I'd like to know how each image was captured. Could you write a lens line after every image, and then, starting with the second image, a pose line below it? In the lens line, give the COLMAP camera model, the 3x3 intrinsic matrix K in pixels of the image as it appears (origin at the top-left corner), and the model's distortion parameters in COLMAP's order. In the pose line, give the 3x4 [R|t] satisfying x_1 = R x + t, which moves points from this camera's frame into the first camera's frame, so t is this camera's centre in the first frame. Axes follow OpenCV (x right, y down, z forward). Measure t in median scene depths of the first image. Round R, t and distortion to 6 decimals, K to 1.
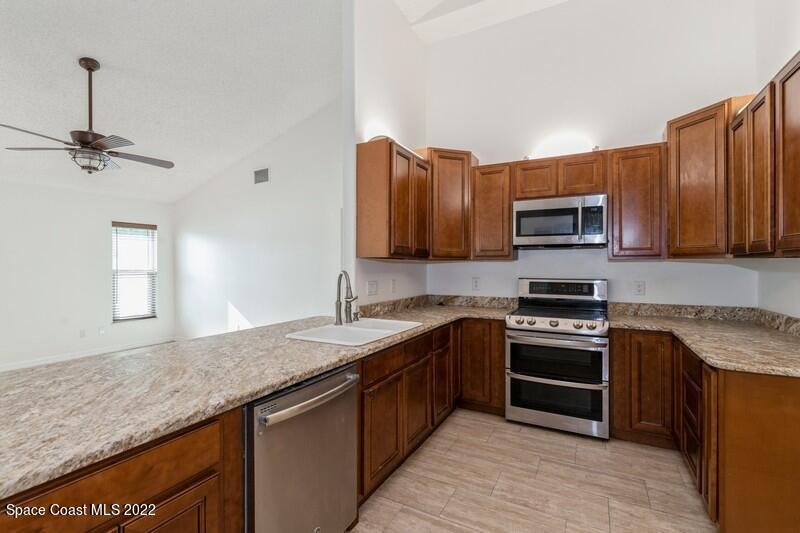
lens RADIAL K [[357.7, 0, 400.9], [0, 357.7, 265.4], [0, 0, 1]] dist [-0.004603, -0.000366]
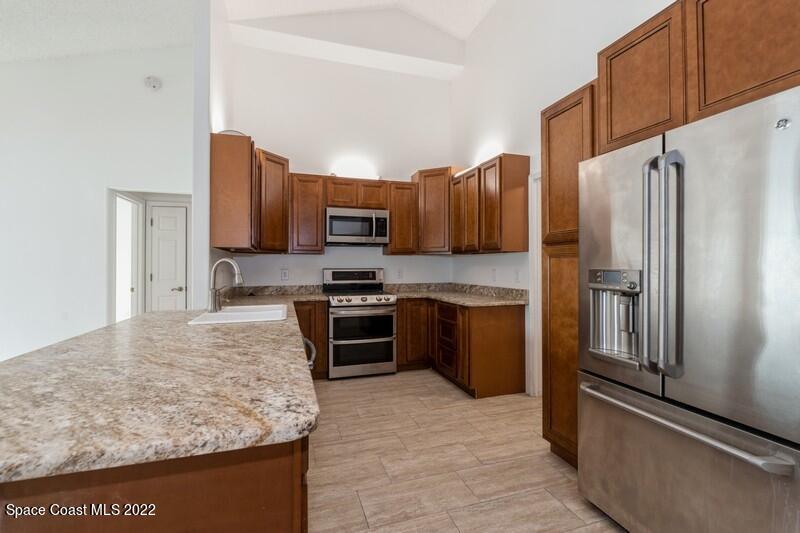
lens RADIAL K [[357.7, 0, 391.9], [0, 357.7, 263.6], [0, 0, 1]] dist [-0.004603, -0.000366]
pose [[0.702626, 0.003120, 0.711552, -0.458859], [0.001947, 0.999978, -0.006307, 0.030650], [-0.711556, 0.005817, 0.702605, -0.054435]]
